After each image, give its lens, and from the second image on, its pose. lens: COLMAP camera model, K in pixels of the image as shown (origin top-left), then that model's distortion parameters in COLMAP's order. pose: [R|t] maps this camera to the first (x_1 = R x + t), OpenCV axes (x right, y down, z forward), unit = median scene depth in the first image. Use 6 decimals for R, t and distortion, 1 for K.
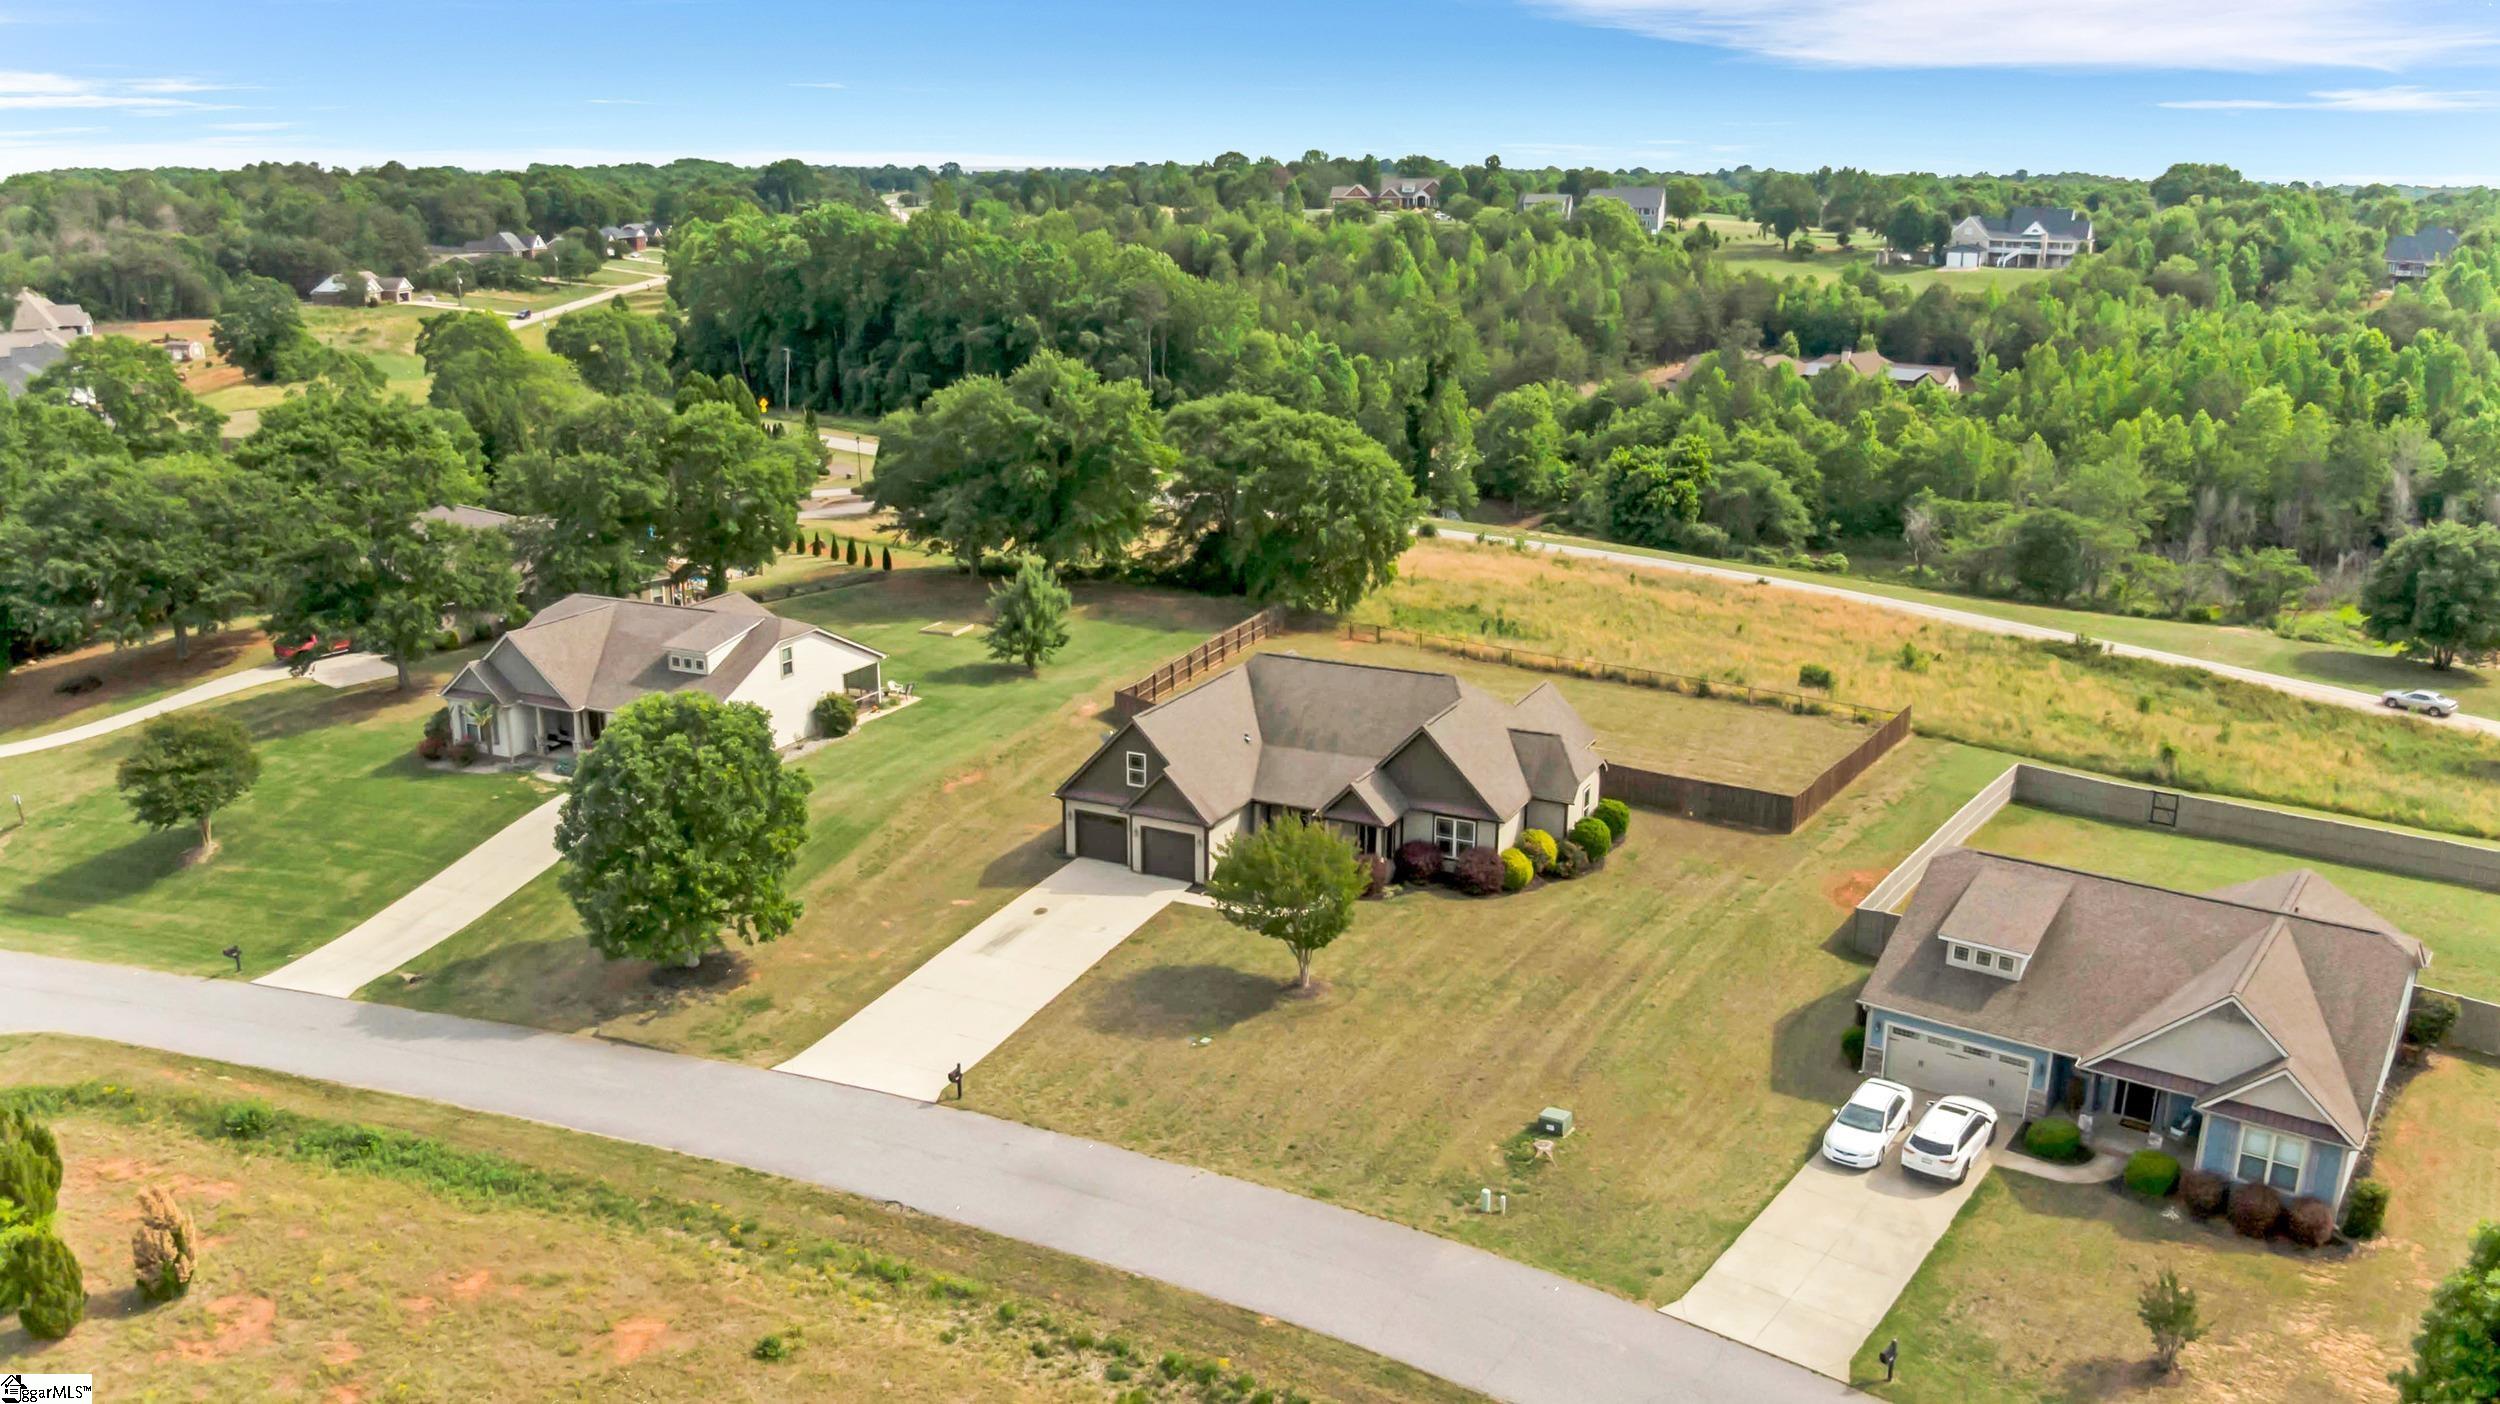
lens RADIAL K [[1858.8, 0, 1210.8], [0, 1858.8, 704.7], [0, 0, 1]] dist [-0.011280, -0.121419]
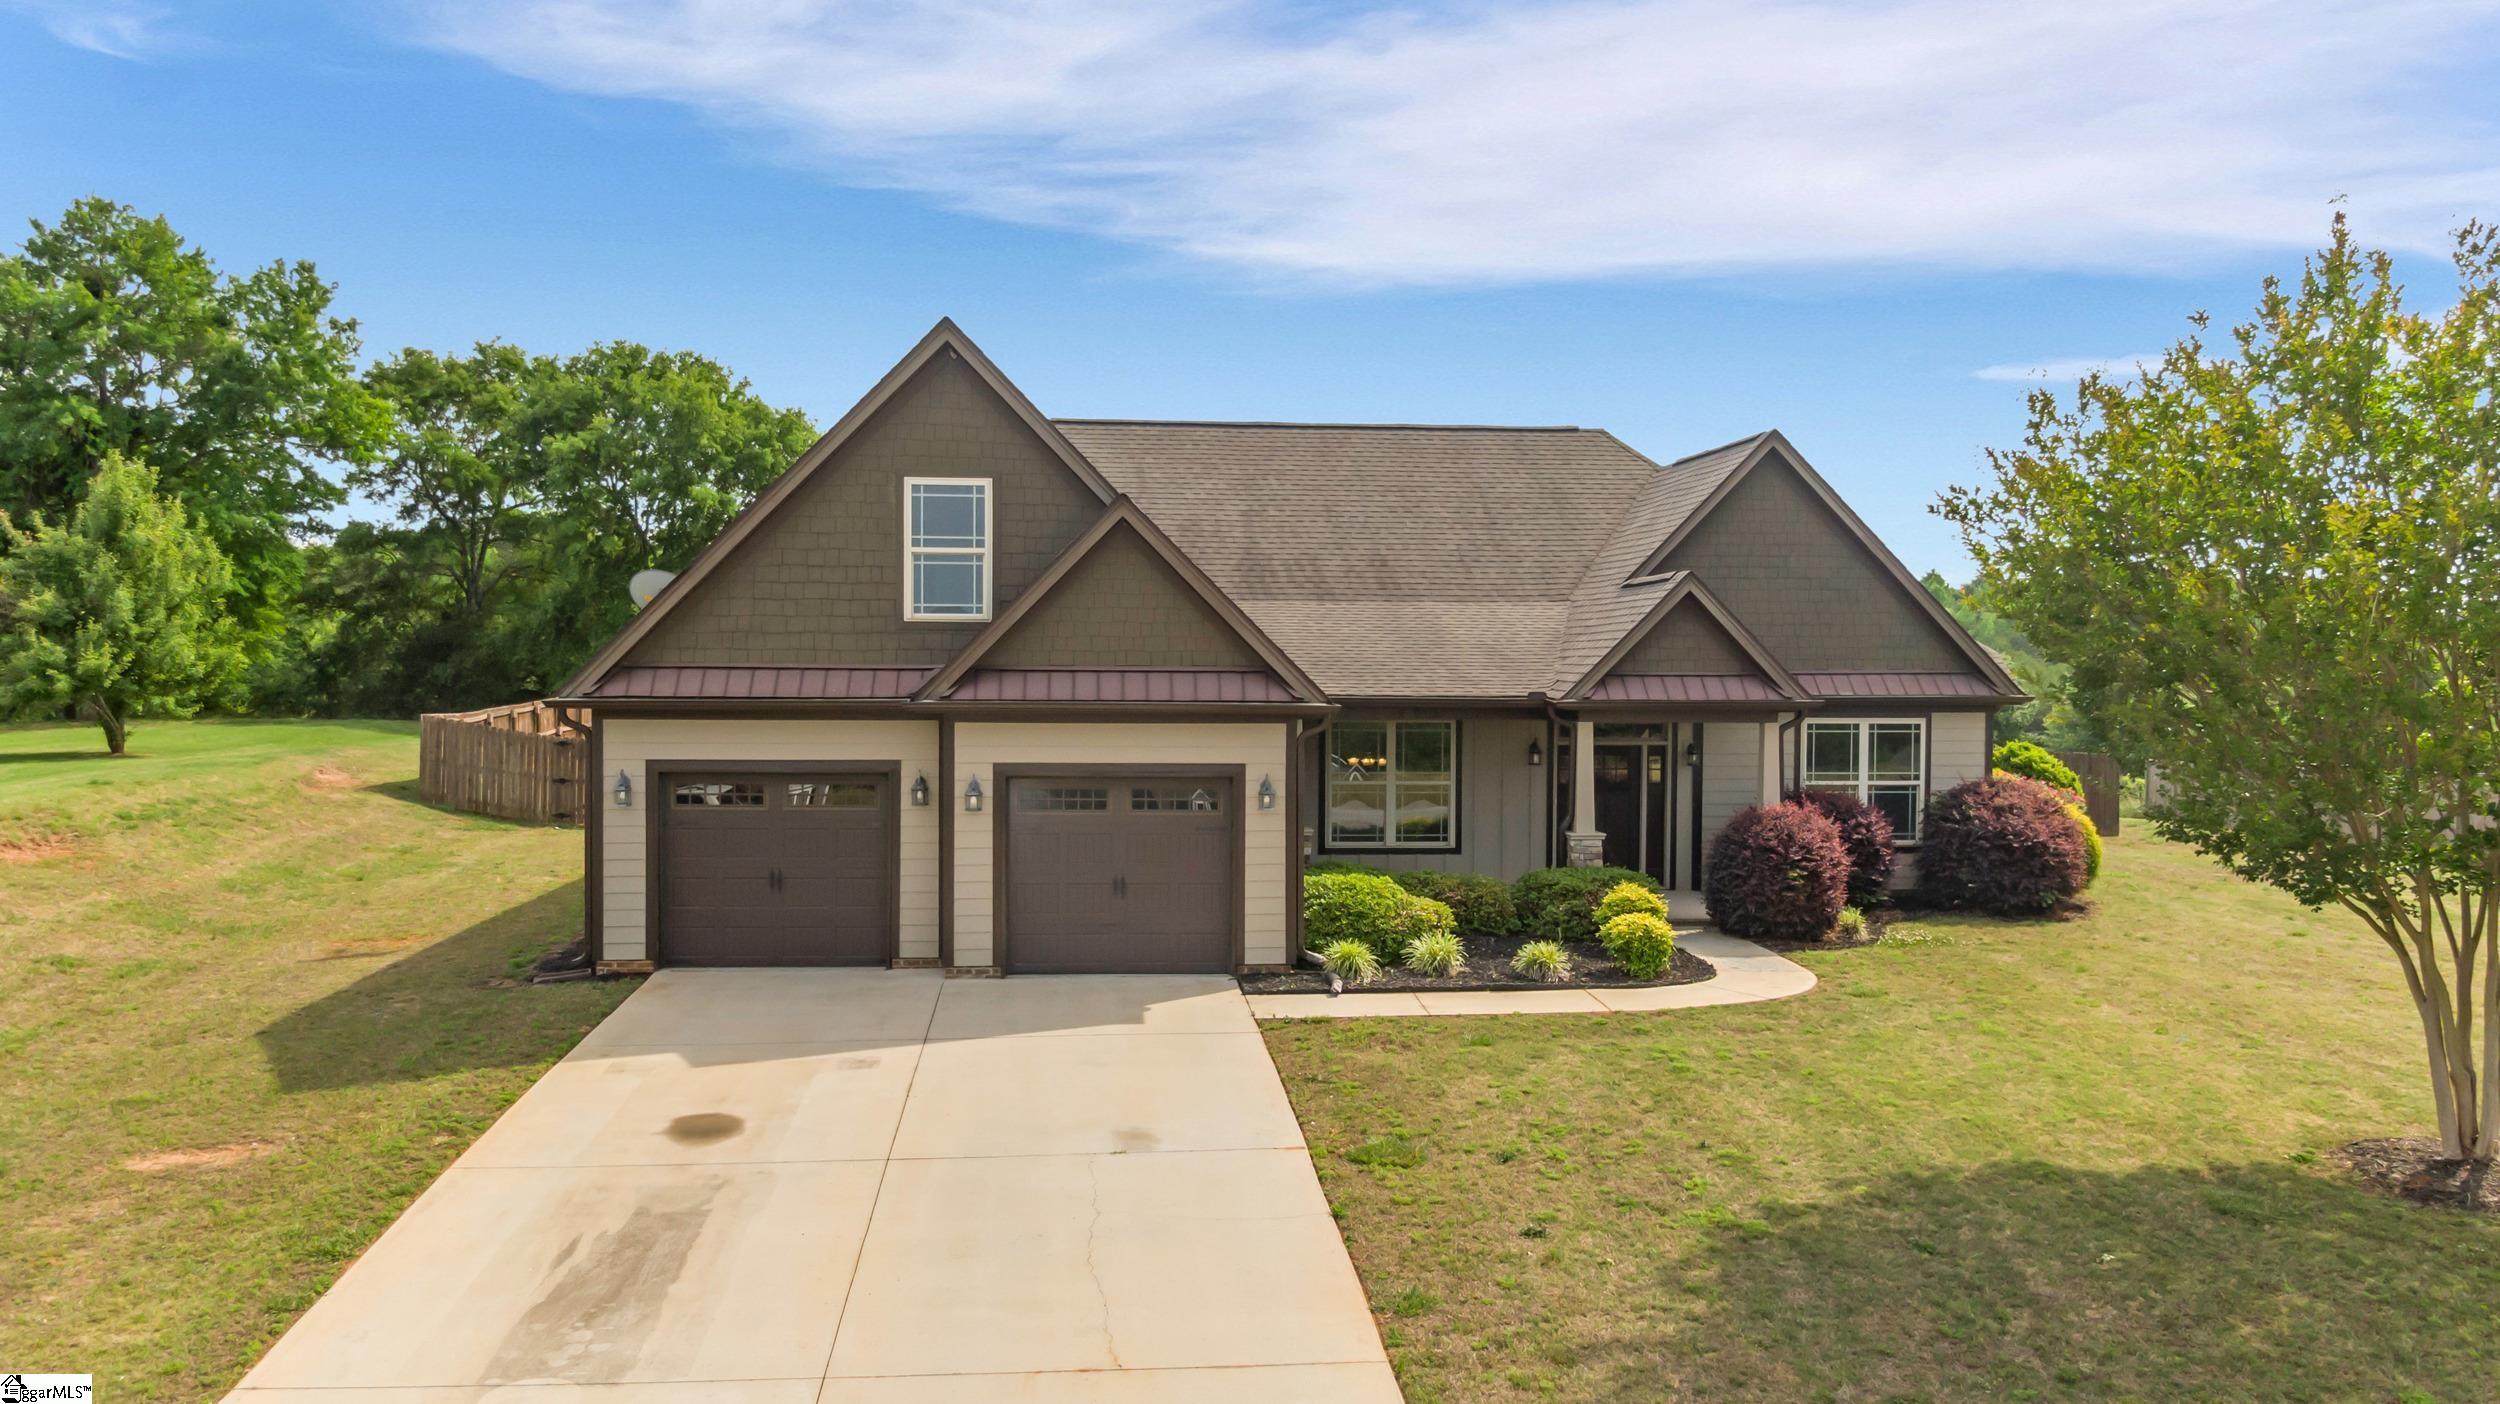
lens RADIAL K [[1858.8, 0, 1210.8], [0, 1858.8, 704.7], [0, 0, 1]] dist [-0.011280, -0.121419]
pose [[0.847327, -0.006541, 0.531032, -0.057238], [0.138193, 0.968193, -0.208579, 0.044692], [-0.512777, 0.250120, 0.821279, 0.310809]]
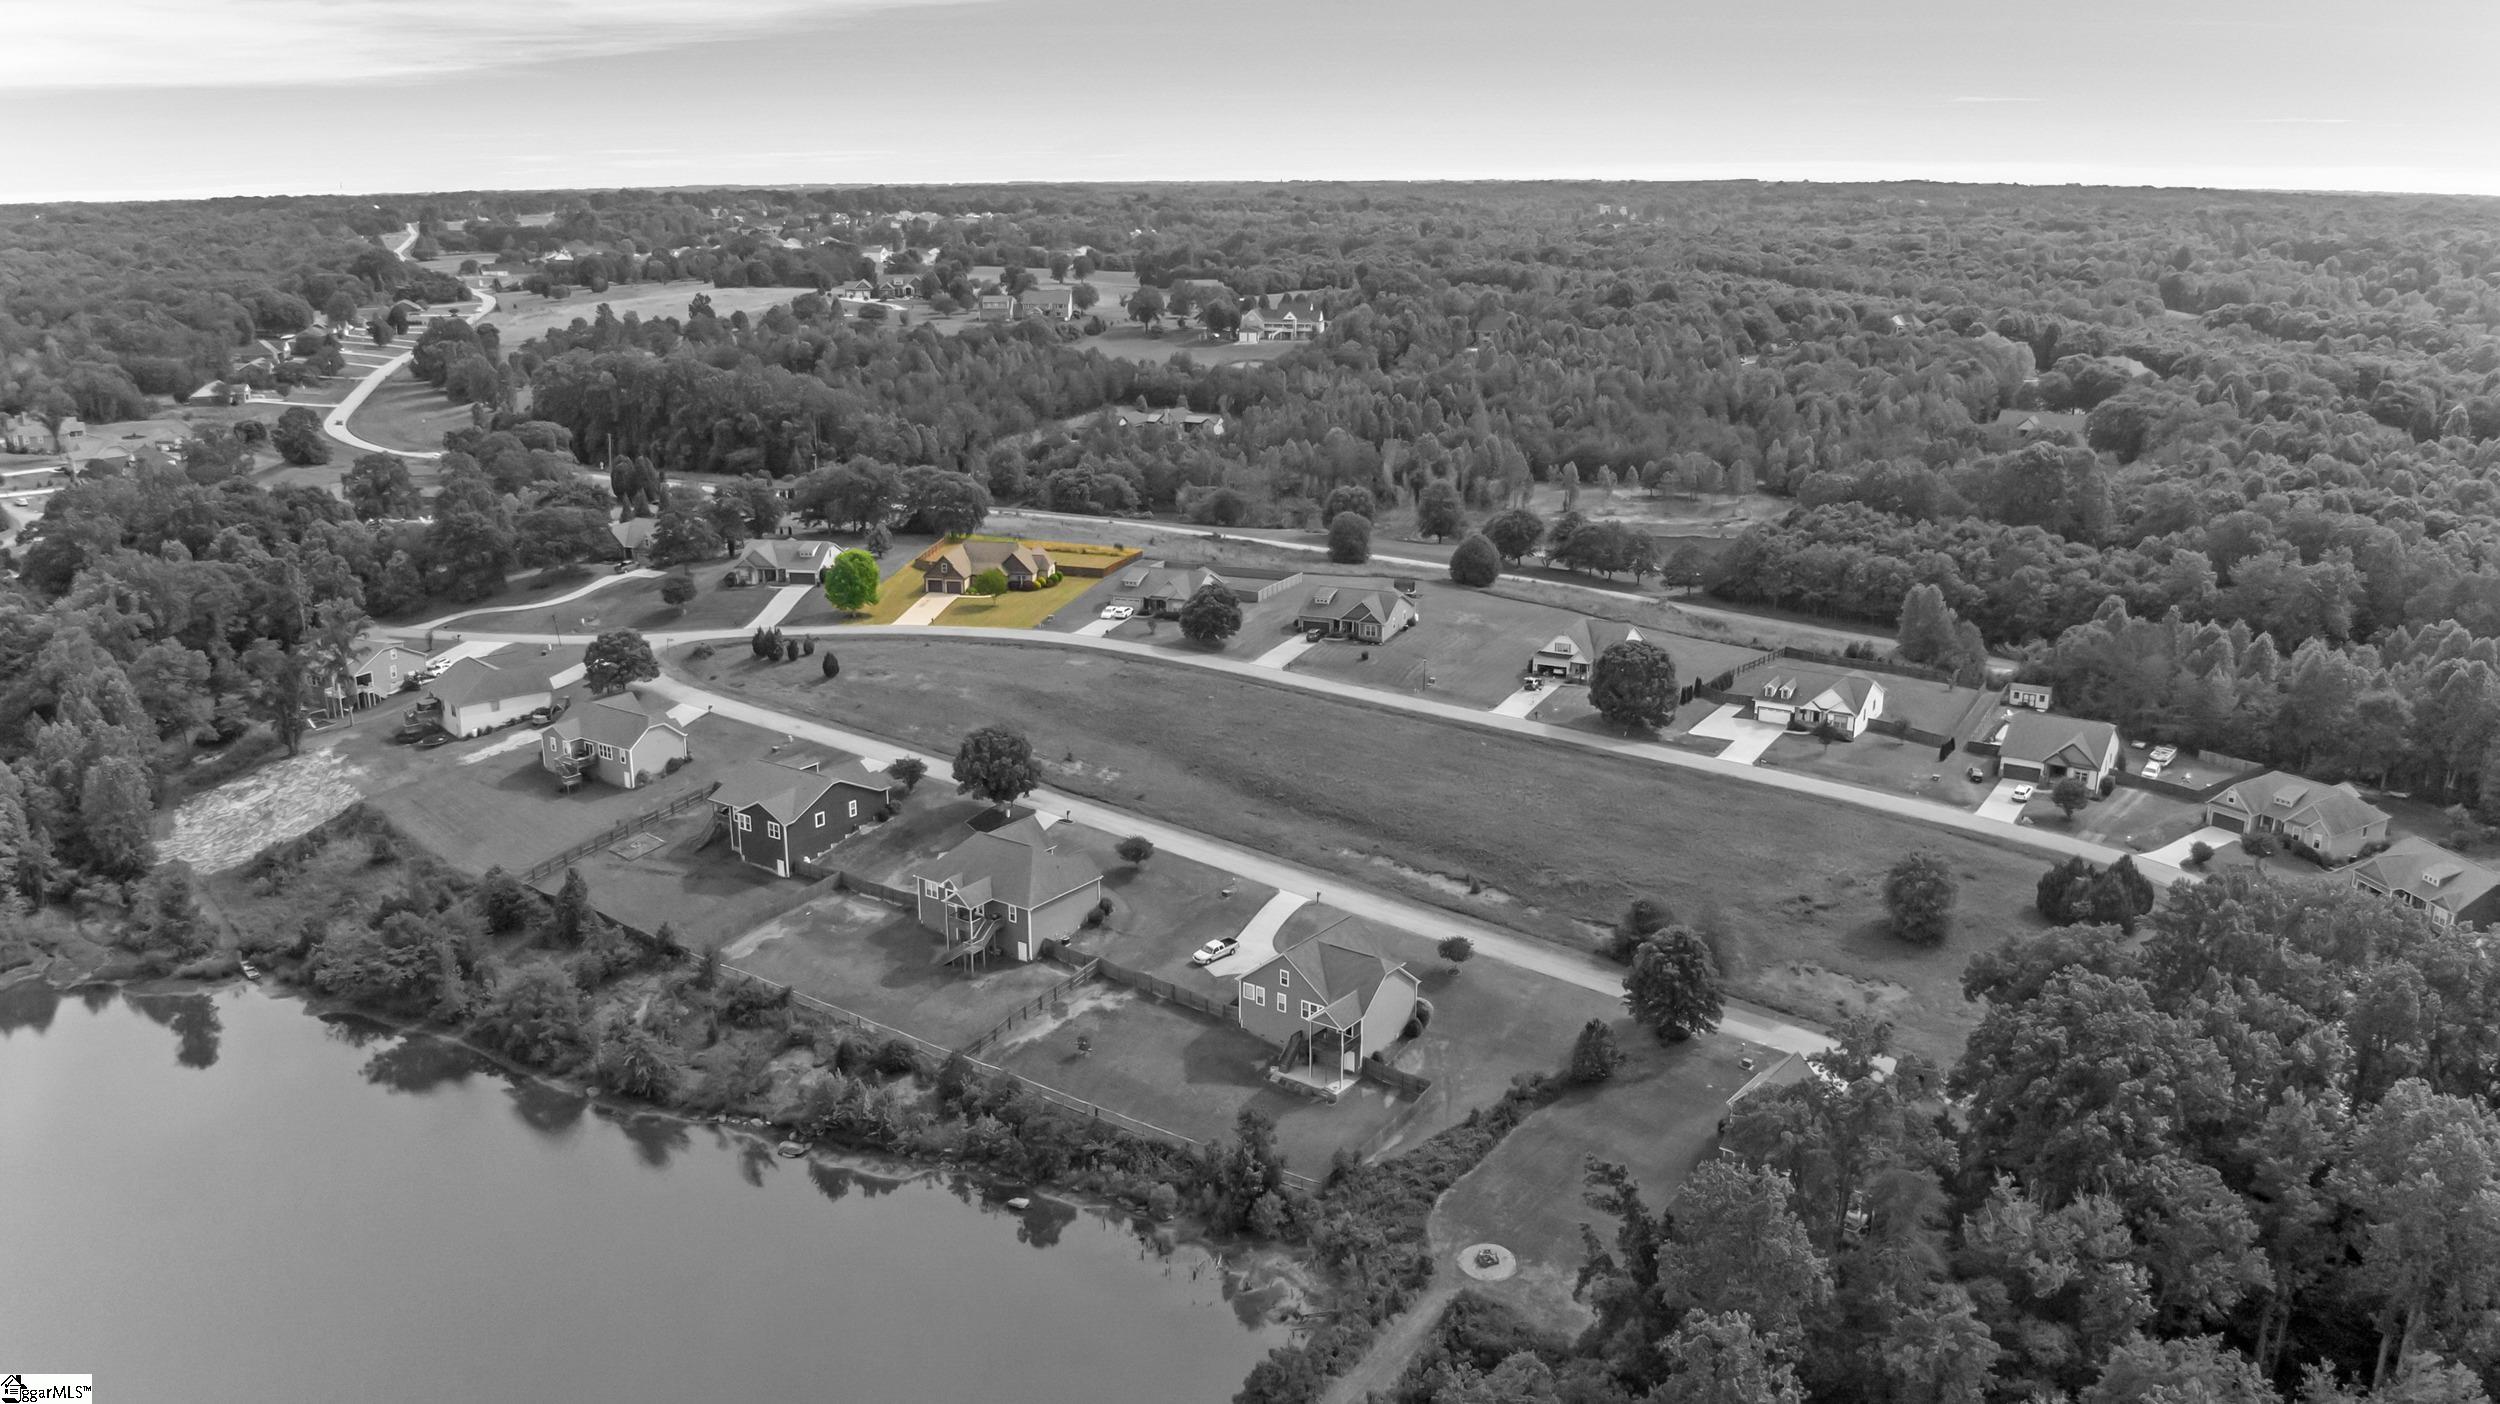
lens RADIAL K [[1805.7, 0, 1250.0], [0, 1805.7, 702.0], [0, 0, 1]] dist [-0.020932, -0.031234]
pose [[0.948536, -0.084363, 0.305224, -0.255862], [0.082264, 0.996415, 0.019754, 0.122607], [-0.305797, 0.006371, 0.952076, -1.198770]]
